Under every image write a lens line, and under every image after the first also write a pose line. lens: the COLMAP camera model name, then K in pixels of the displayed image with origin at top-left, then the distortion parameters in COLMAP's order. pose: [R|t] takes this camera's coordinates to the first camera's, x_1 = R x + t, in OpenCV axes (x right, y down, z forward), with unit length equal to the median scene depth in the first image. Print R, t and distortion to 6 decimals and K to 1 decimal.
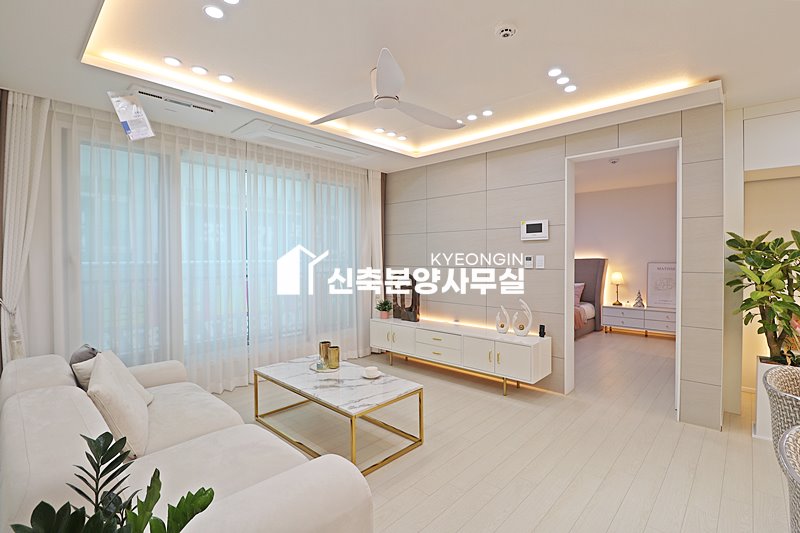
lens RADIAL K [[369.6, 0, 406.3], [0, 369.6, 263.2], [0, 0, 1]] dist [-0.003622, -0.009141]
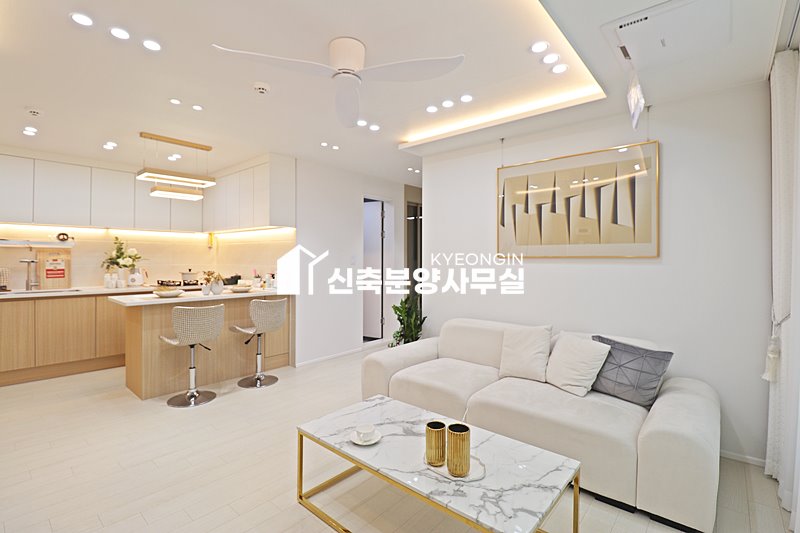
lens RADIAL K [[369.6, 0, 403.5], [0, 369.6, 259.3], [0, 0, 1]] dist [-0.003622, -0.009141]
pose [[-0.999086, 0.000247, -0.042750, -0.137527], [-0.000640, 0.999785, 0.020728, -0.033839], [0.042746, 0.020736, -0.998871, 1.722502]]
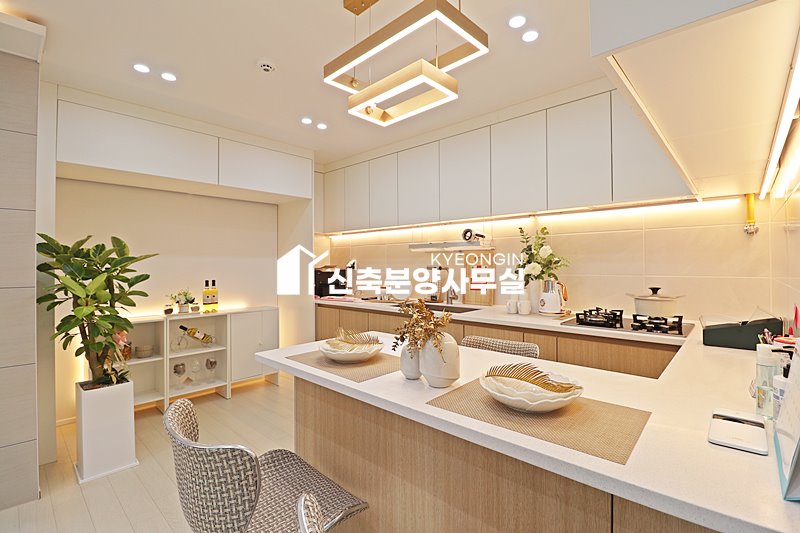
lens RADIAL K [[369.6, 0, 402.0], [0, 369.6, 262.0], [0, 0, 1]] dist [-0.003622, -0.009141]
pose [[-0.001652, 0.011365, 0.999934, 0.107920], [0.019732, 0.999741, -0.011331, -0.001231], [-0.999804, 0.019712, -0.001876, 0.232139]]
